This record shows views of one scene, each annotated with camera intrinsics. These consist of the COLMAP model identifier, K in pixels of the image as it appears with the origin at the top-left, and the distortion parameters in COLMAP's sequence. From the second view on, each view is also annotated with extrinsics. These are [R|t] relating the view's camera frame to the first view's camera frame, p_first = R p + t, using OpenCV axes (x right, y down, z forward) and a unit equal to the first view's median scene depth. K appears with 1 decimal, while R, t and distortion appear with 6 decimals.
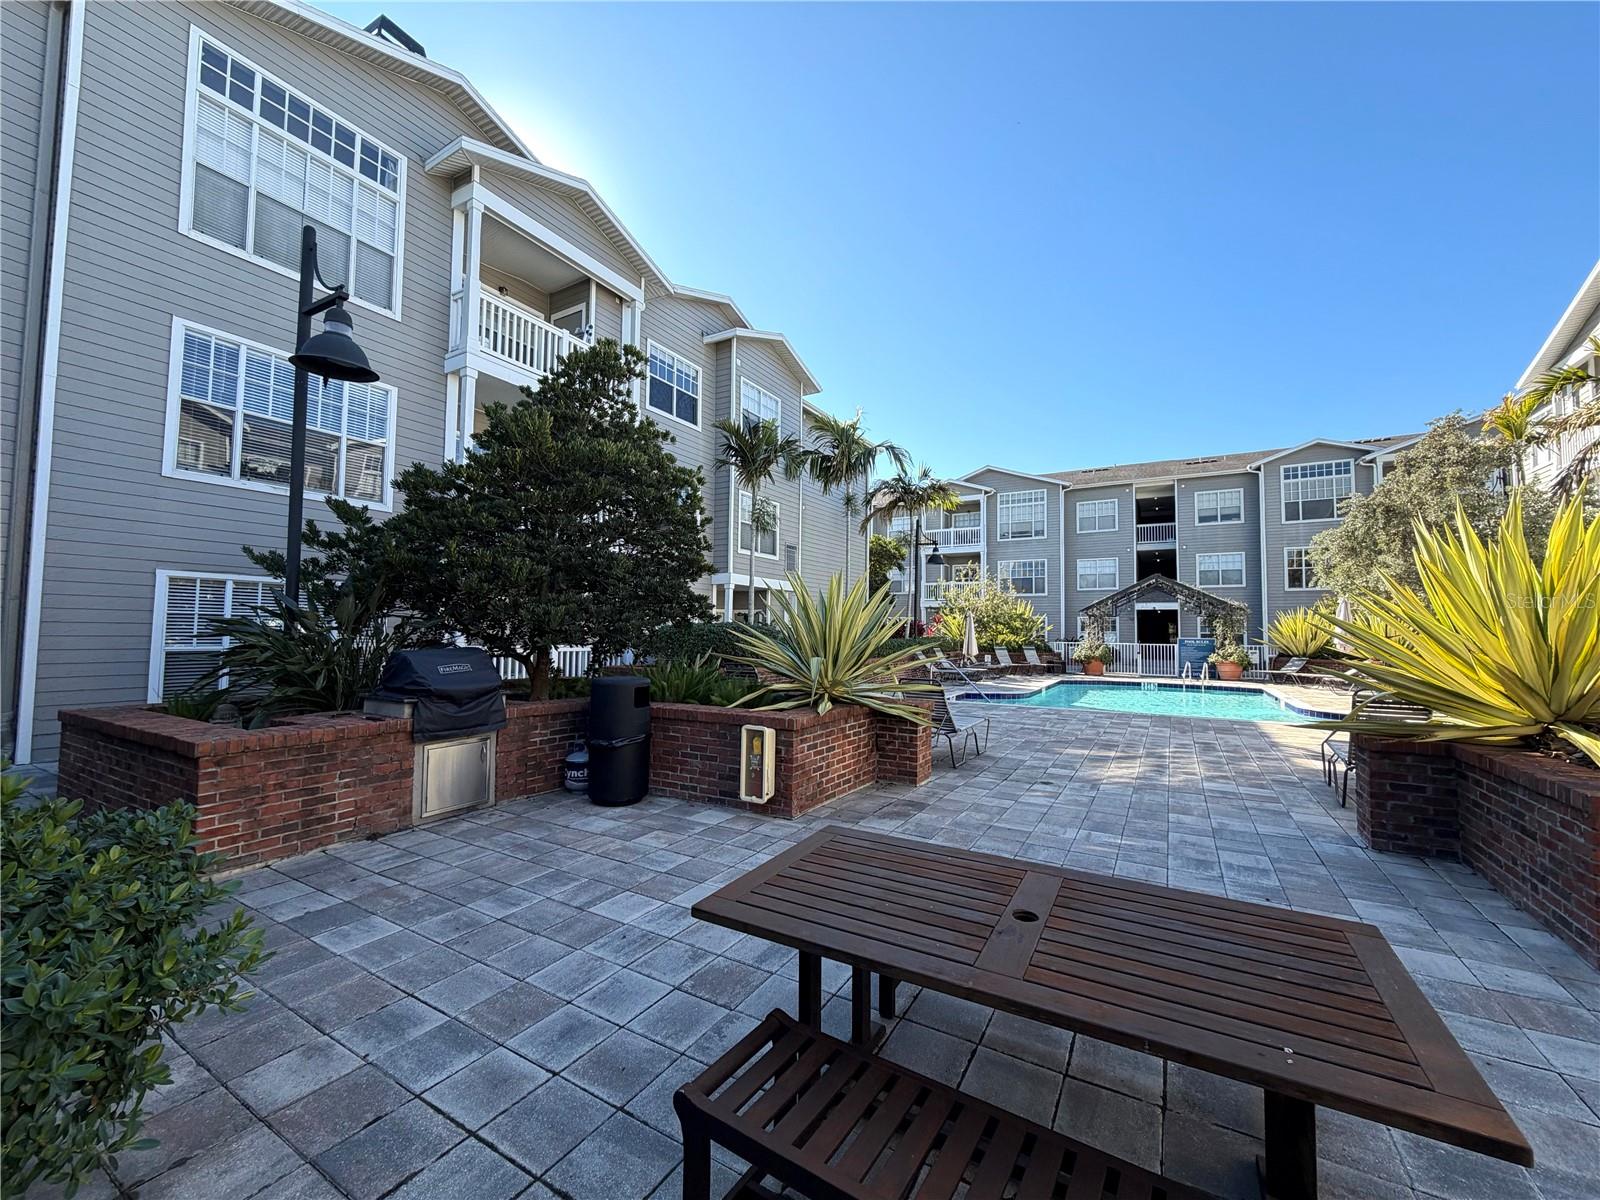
lens RADIAL K [[640.4, 0, 799.0], [0, 640.4, 600.3], [0, 0, 1]] dist [-0.002039, 0.000685]
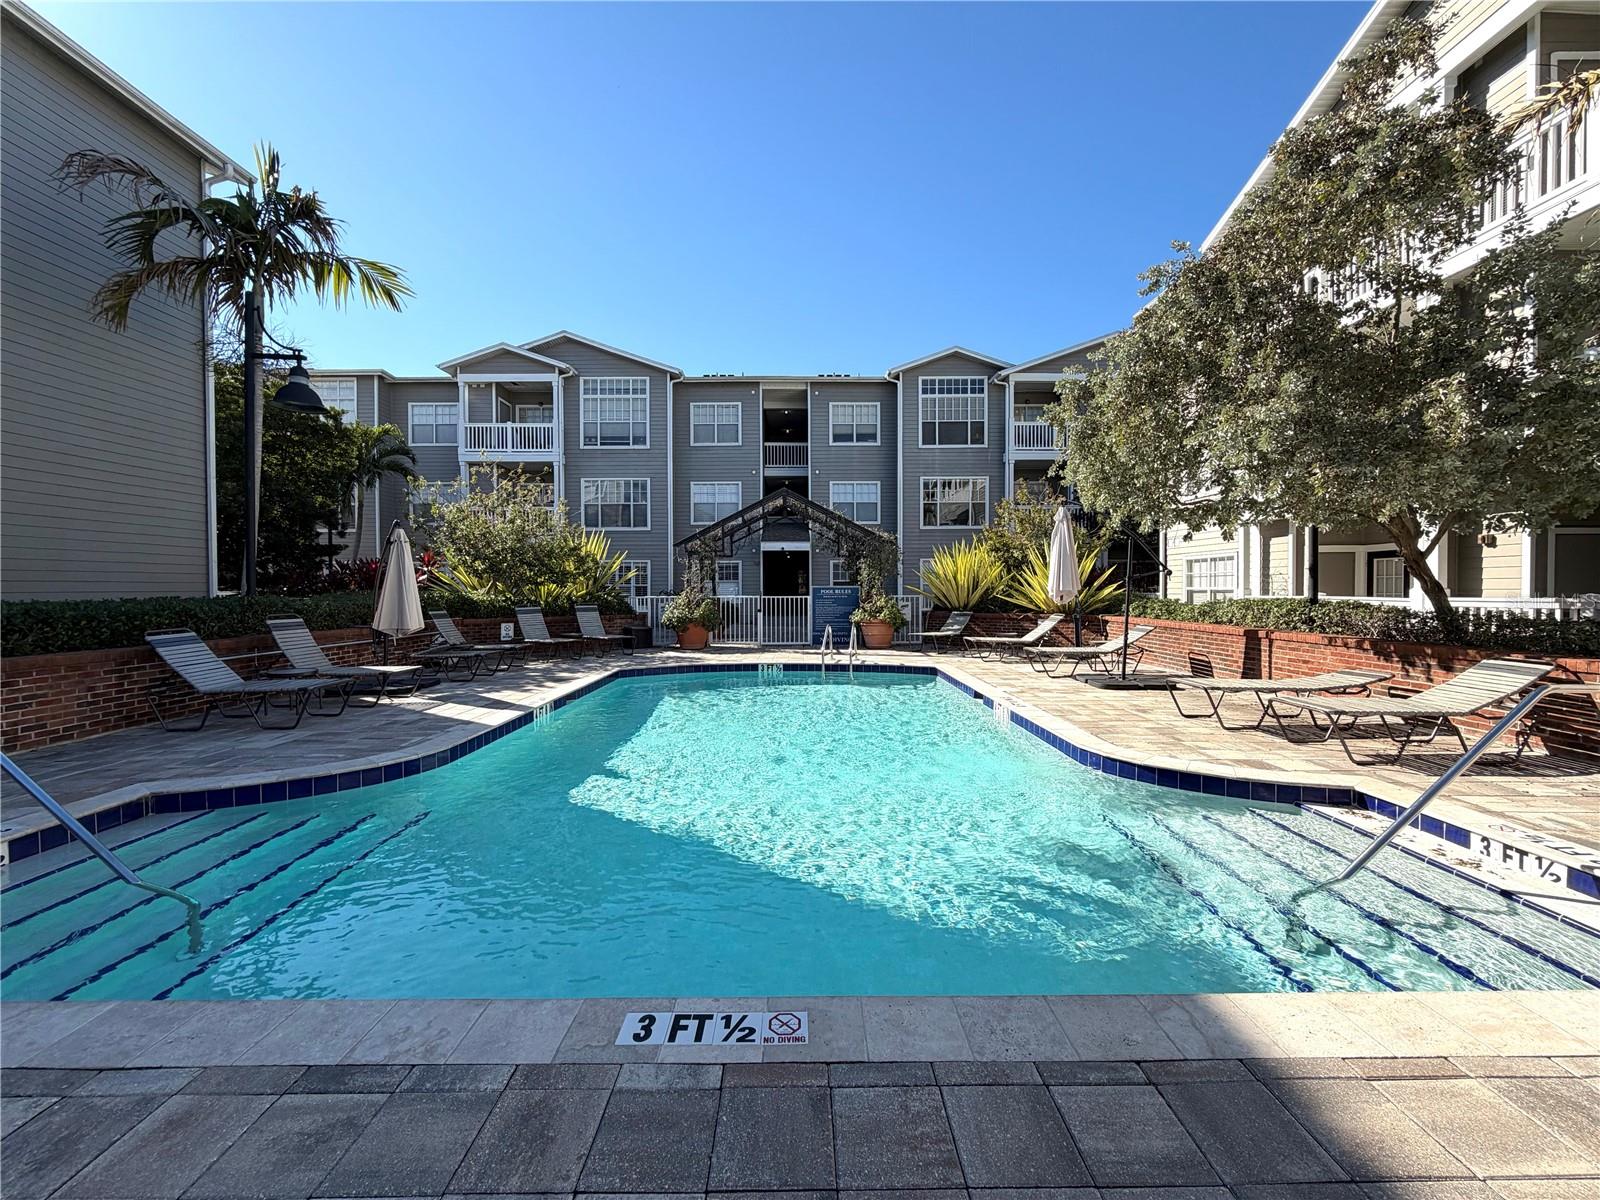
lens RADIAL K [[640.4, 0, 800.3], [0, 640.4, 595.5], [0, 0, 1]] dist [-0.002039, 0.000685]
pose [[0.862207, -0.020083, 0.506157, 0.201369], [-0.012190, 0.998102, 0.060367, 0.023249], [-0.506409, -0.058219, 0.860326, 0.356960]]
